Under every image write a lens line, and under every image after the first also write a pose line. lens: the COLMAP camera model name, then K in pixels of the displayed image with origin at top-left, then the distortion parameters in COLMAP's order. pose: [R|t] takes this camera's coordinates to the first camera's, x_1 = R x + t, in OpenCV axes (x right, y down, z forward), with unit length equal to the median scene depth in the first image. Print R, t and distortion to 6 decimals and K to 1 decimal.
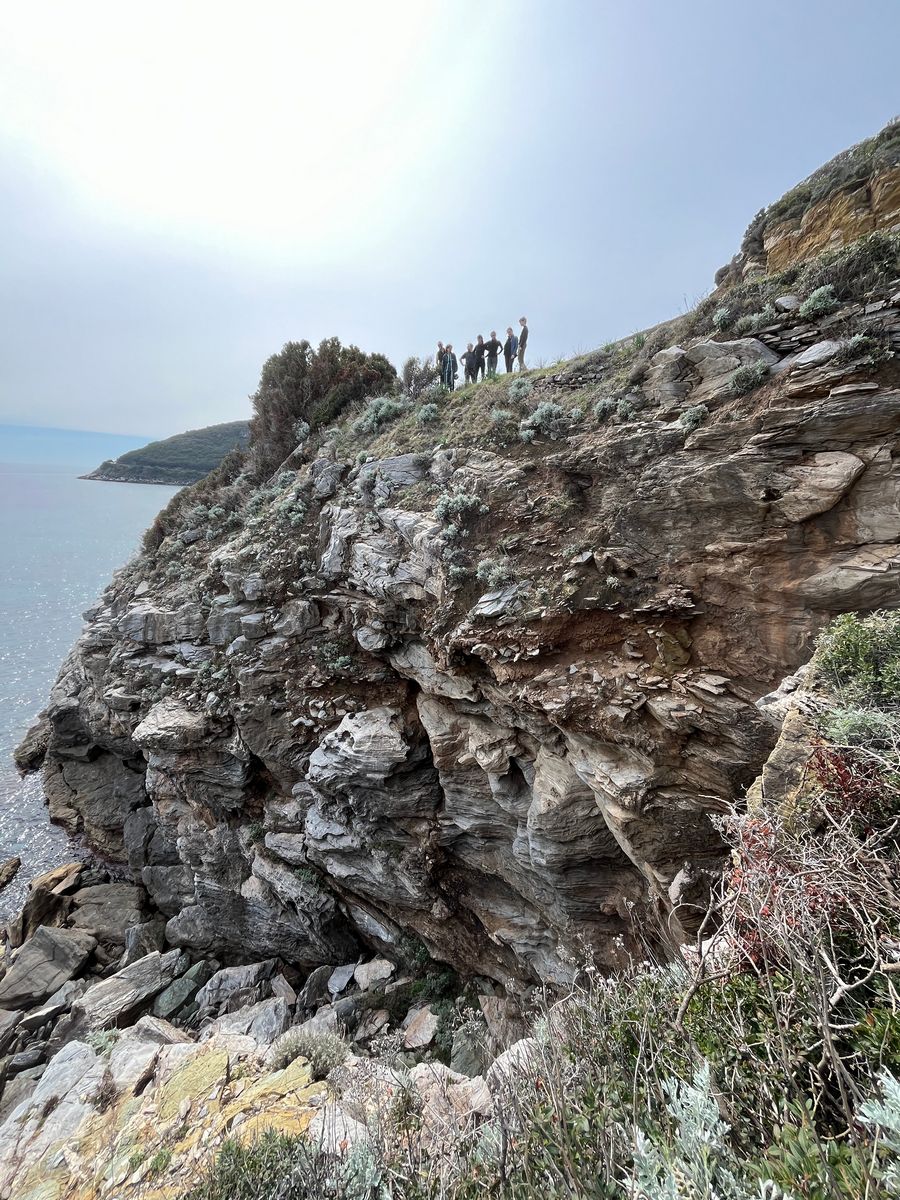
lens RADIAL K [[480.6, 0, 448.6], [0, 480.6, 599.6], [0, 0, 1]] dist [-0.001621, 0.000952]
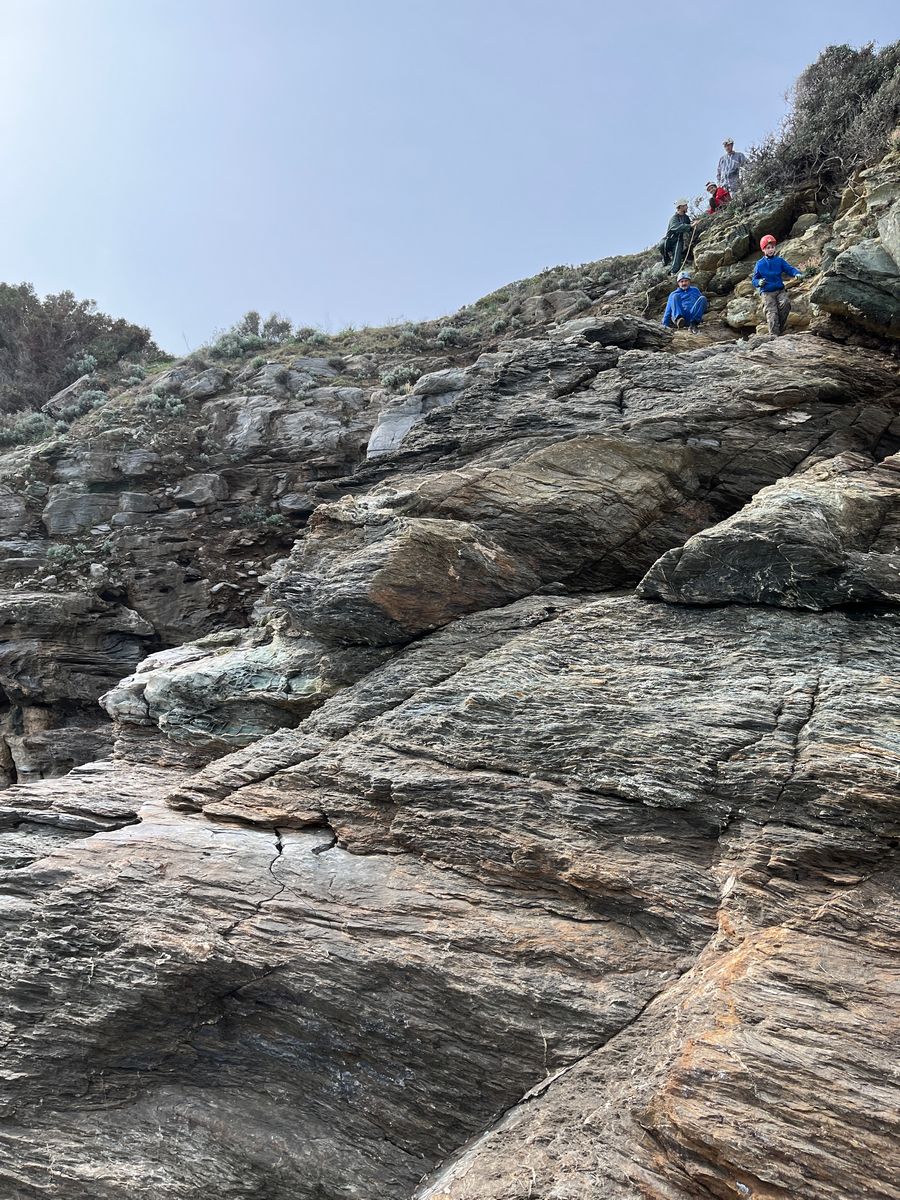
lens RADIAL K [[904.9, 0, 451.4], [0, 904.9, 600.3], [0, 0, 1]] dist [0.033277, -0.036431]
pose [[0.791105, 0.085730, 0.605642, -1.004570], [0.170326, 0.920094, -0.352726, 0.959730], [-0.587487, 0.382200, 0.713289, -0.470764]]
